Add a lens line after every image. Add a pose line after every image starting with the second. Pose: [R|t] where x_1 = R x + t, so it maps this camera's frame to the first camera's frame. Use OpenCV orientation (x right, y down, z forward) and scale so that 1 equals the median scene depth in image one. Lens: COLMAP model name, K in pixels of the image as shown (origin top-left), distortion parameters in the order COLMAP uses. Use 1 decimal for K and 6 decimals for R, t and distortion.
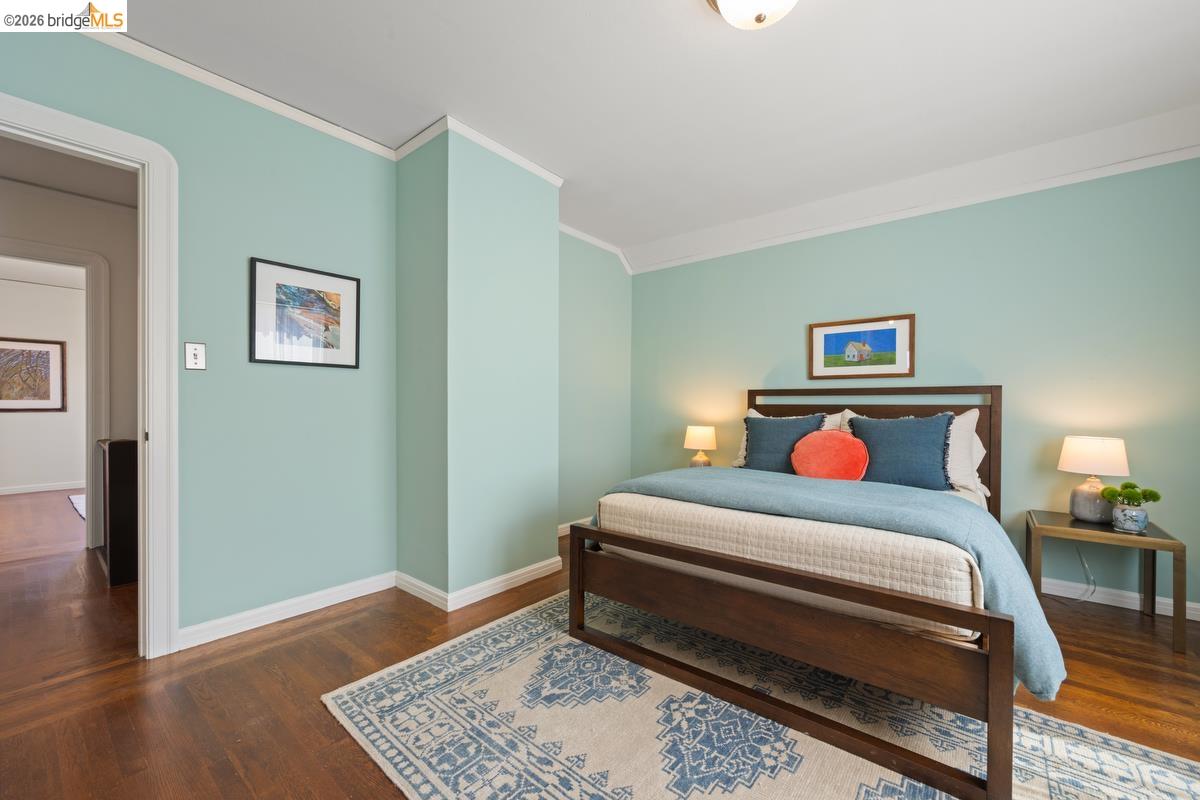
lens RADIAL K [[473.1, 0, 604.2], [0, 473.1, 406.7], [0, 0, 1]] dist [0.001065, -0.000032]
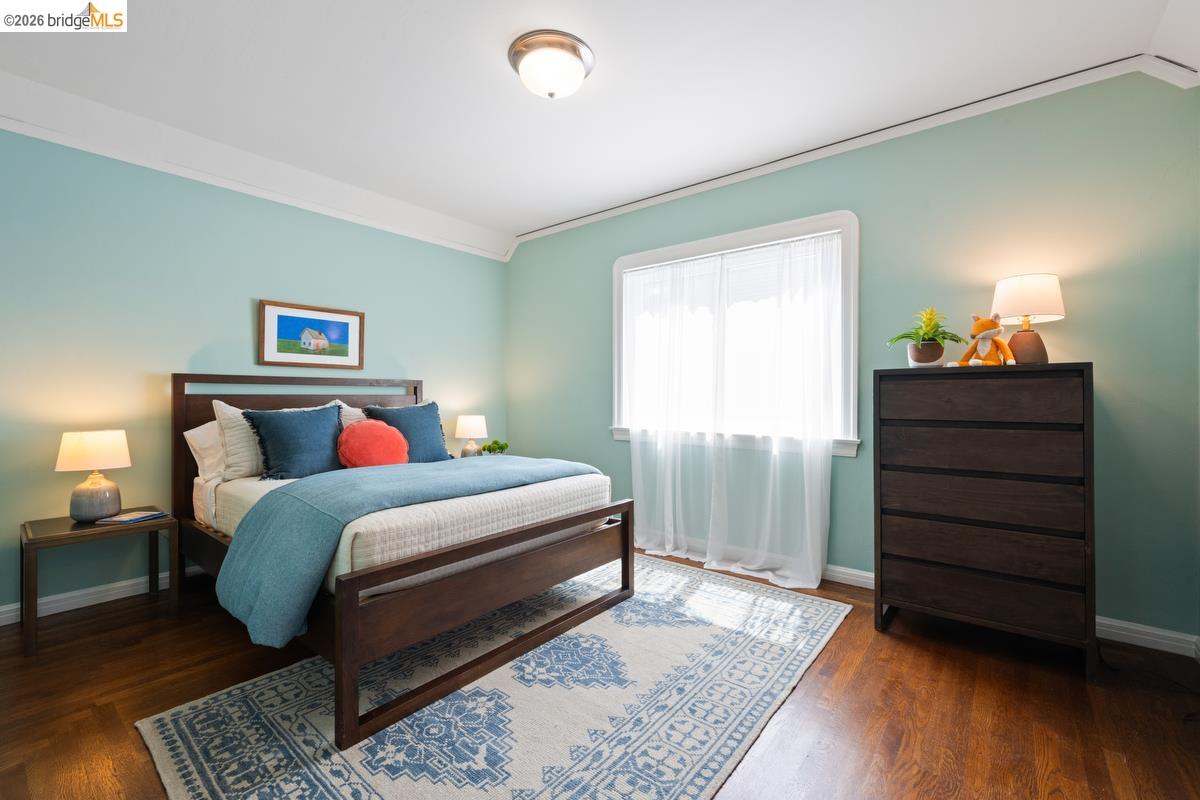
lens RADIAL K [[506.6, 0, 603.0], [0, 506.6, 393.1], [0, 0, 1]] dist [-0.000388, 0.000009]
pose [[0.001034, 0.001889, 0.999998, -0.832404], [0.002971, 0.999994, -0.001892, -0.006852], [-0.999995, 0.002973, 0.001028, 0.689465]]
